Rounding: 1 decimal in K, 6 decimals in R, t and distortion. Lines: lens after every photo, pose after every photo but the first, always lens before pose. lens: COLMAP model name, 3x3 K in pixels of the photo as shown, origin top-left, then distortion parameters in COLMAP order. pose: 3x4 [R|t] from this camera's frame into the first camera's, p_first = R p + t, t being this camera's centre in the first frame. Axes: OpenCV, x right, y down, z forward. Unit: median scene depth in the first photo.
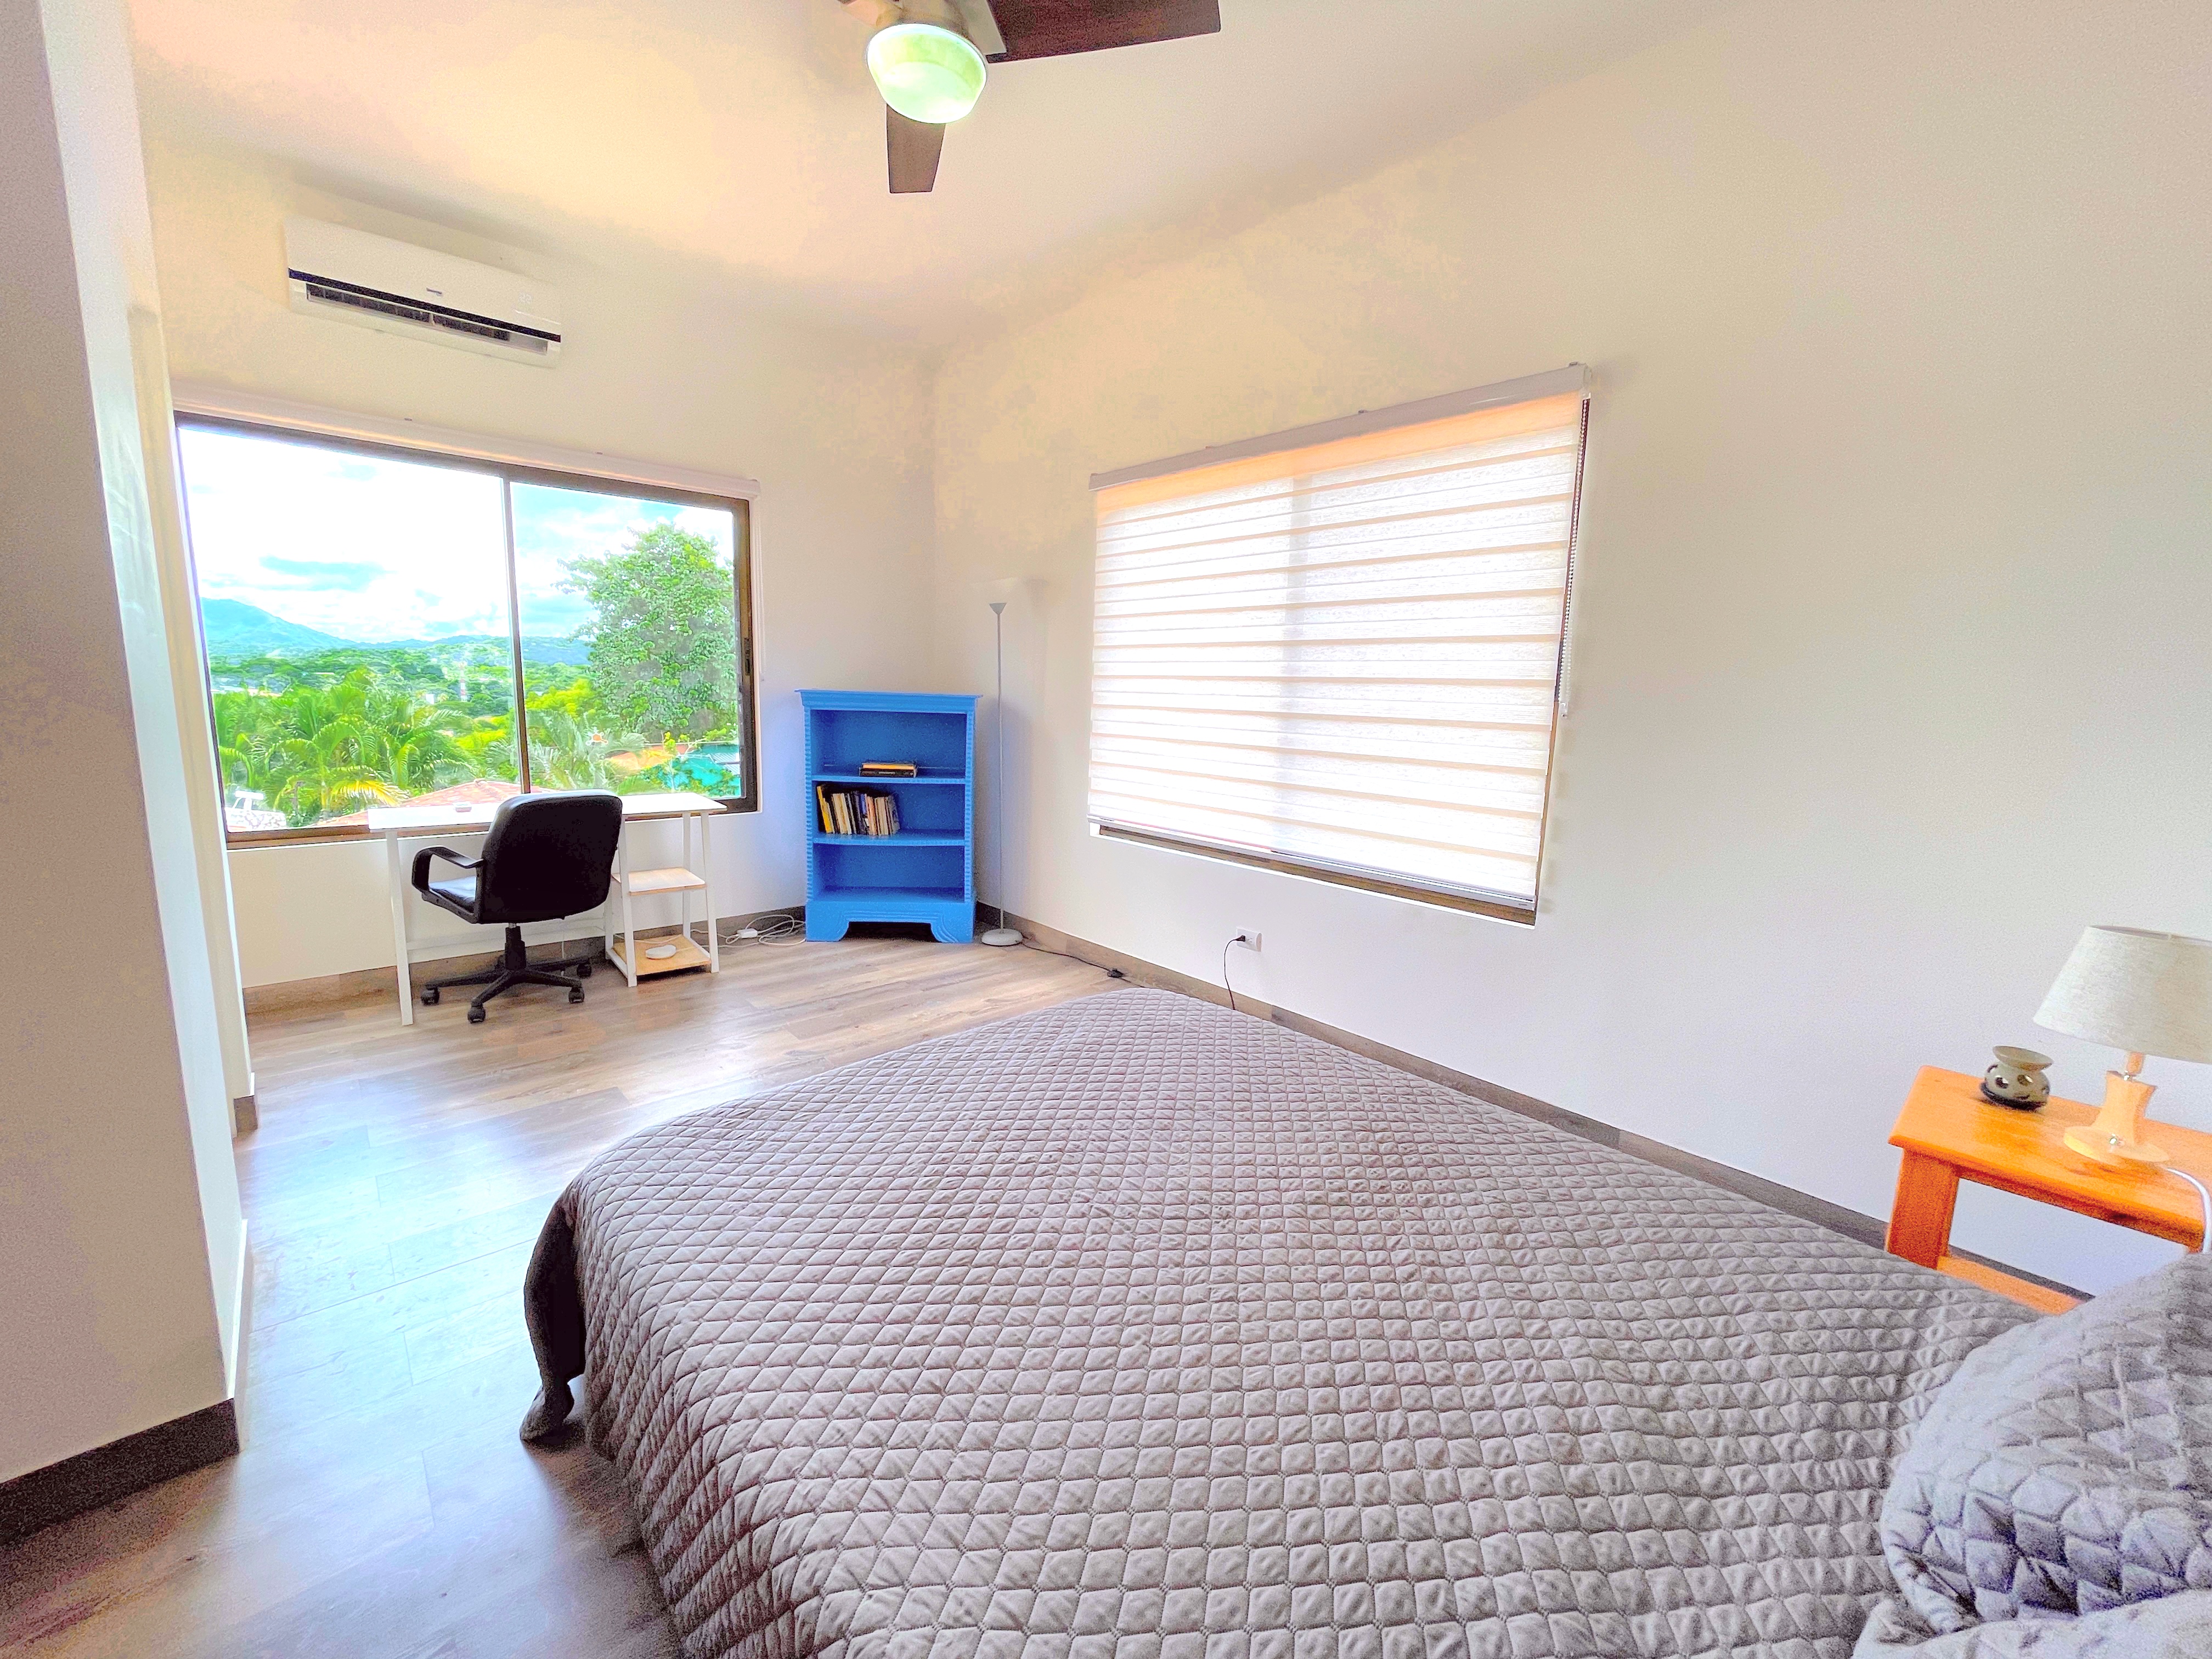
lens RADIAL K [[893.9, 0, 1096.1], [0, 893.9, 829.5], [0, 0, 1]] dist [-0.010364, 0.002792]
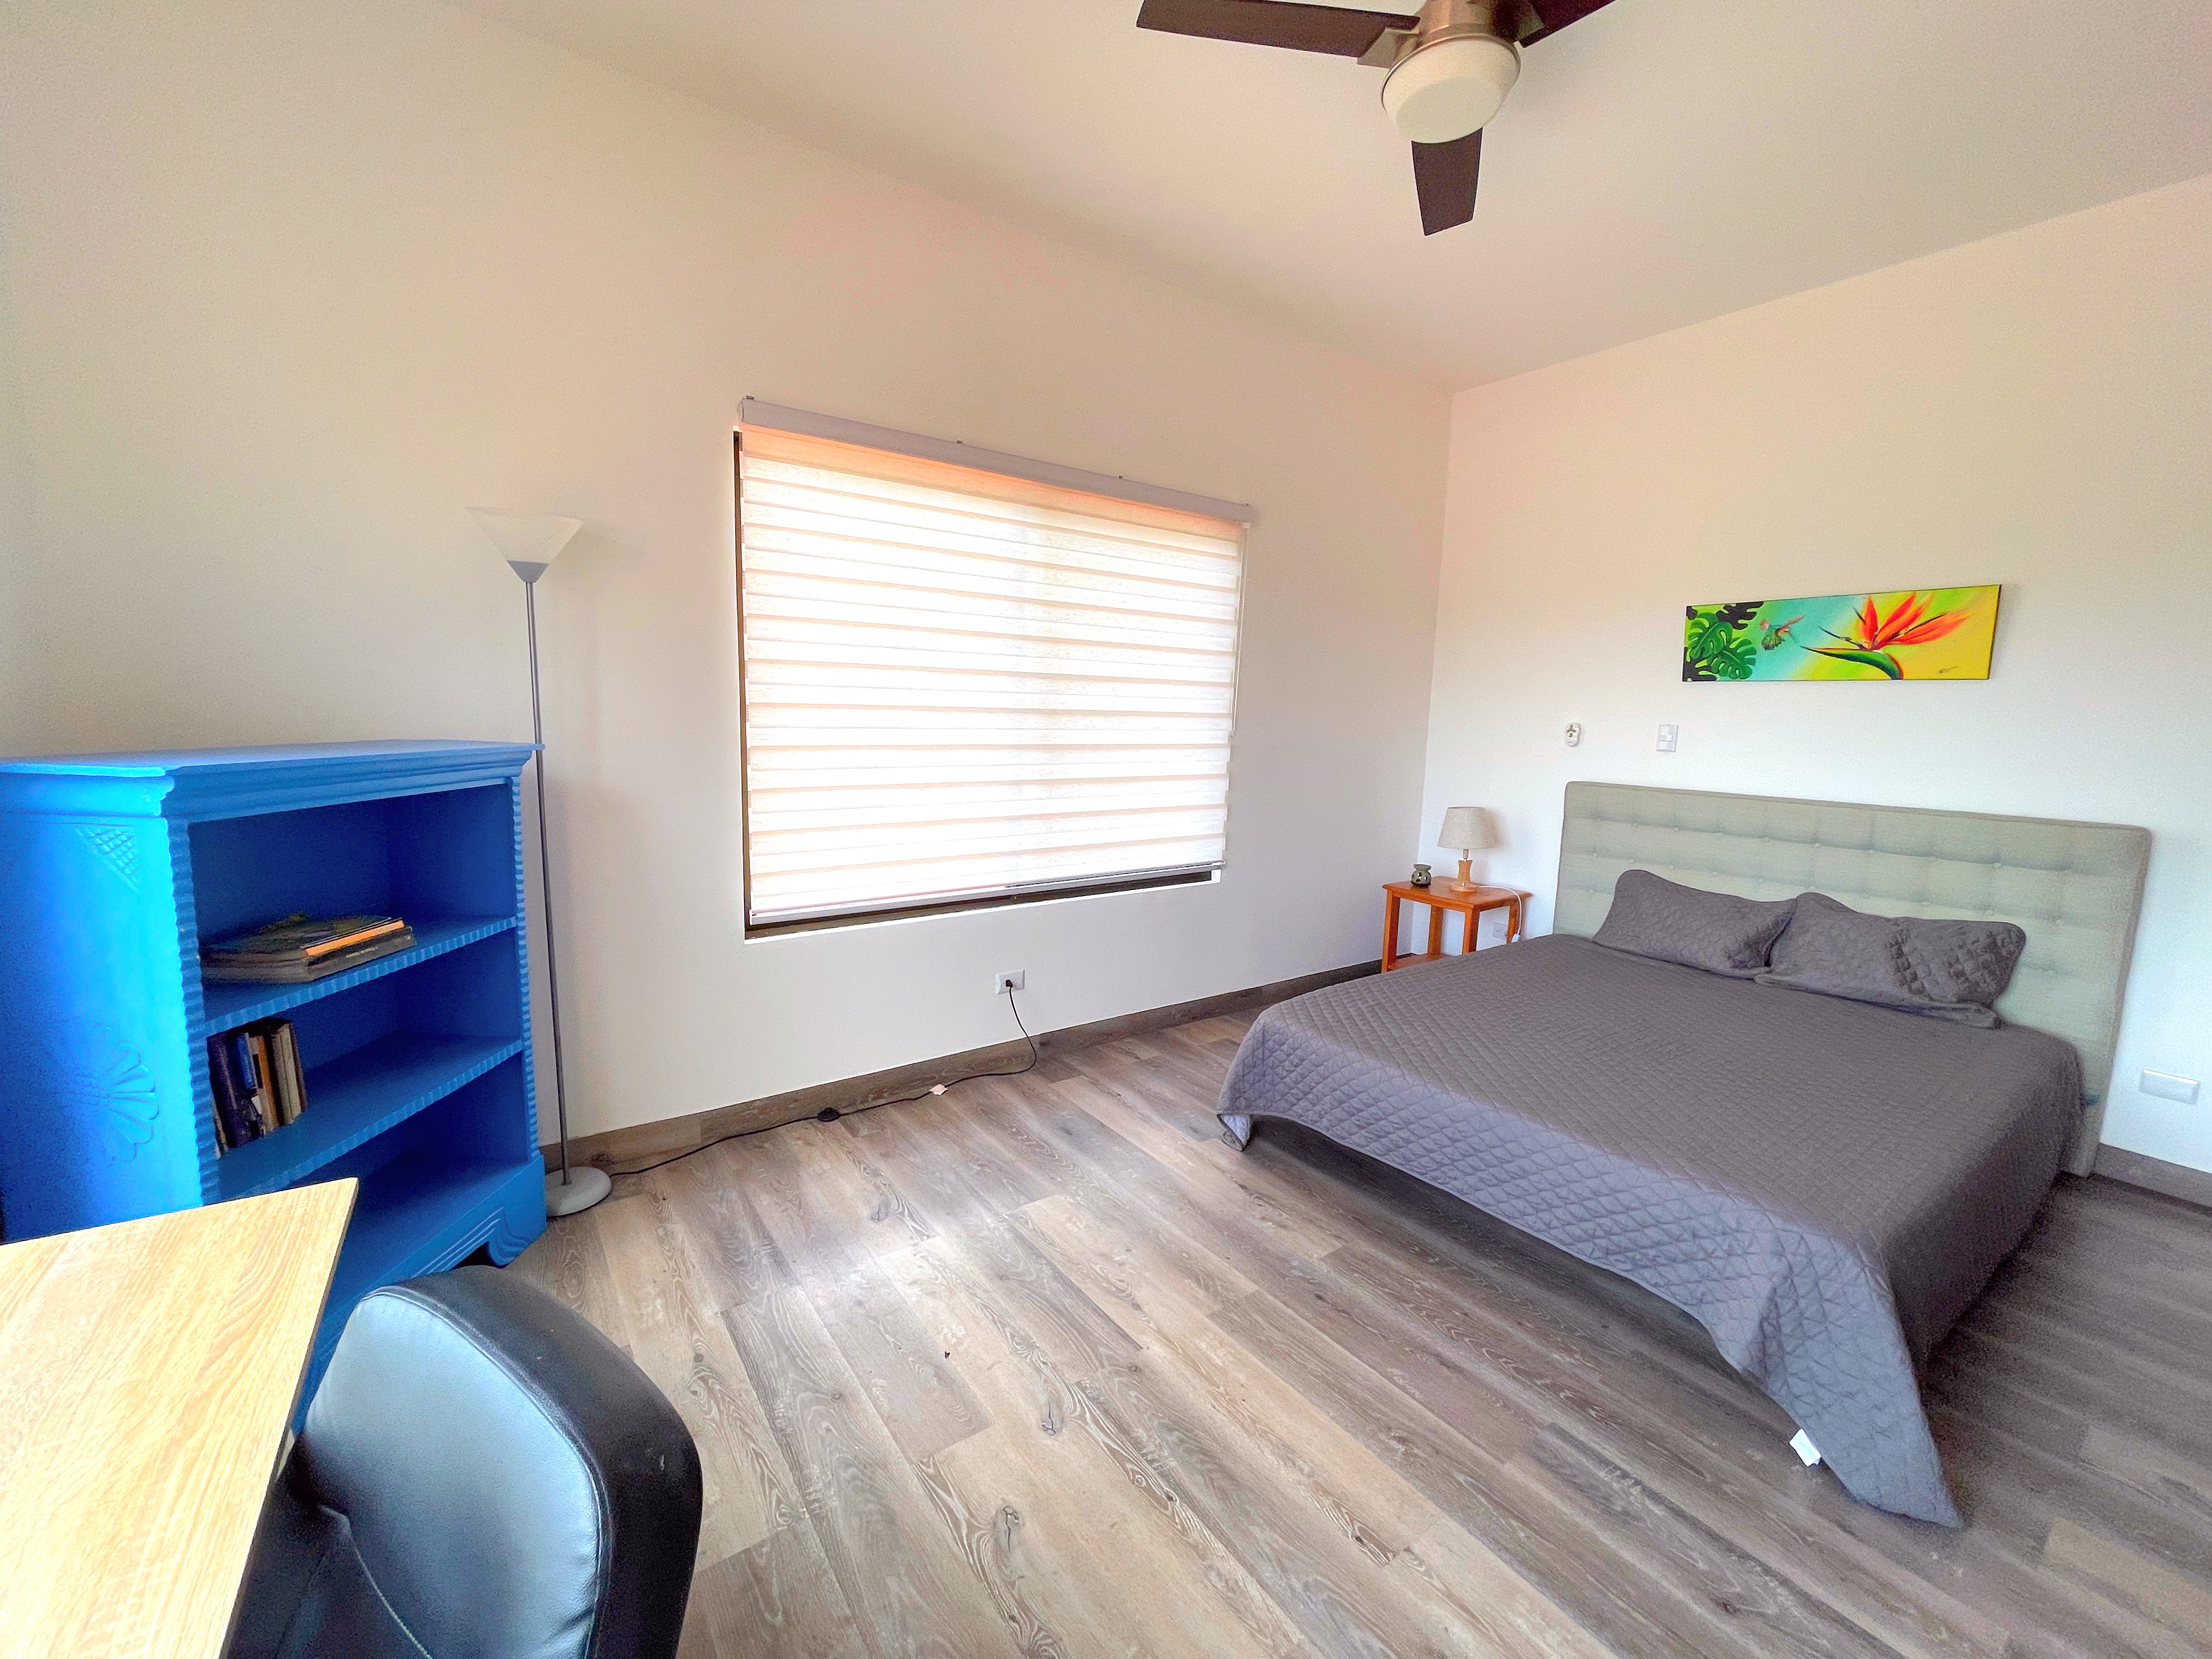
lens RADIAL K [[893.9, 0, 1096.1], [0, 893.9, 829.5], [0, 0, 1]] dist [-0.010364, 0.002792]
pose [[0.091506, -0.164553, 0.982115, -0.648148], [0.130540, 0.979724, 0.151990, -0.150838], [-0.987211, 0.114298, 0.111132, 0.696205]]
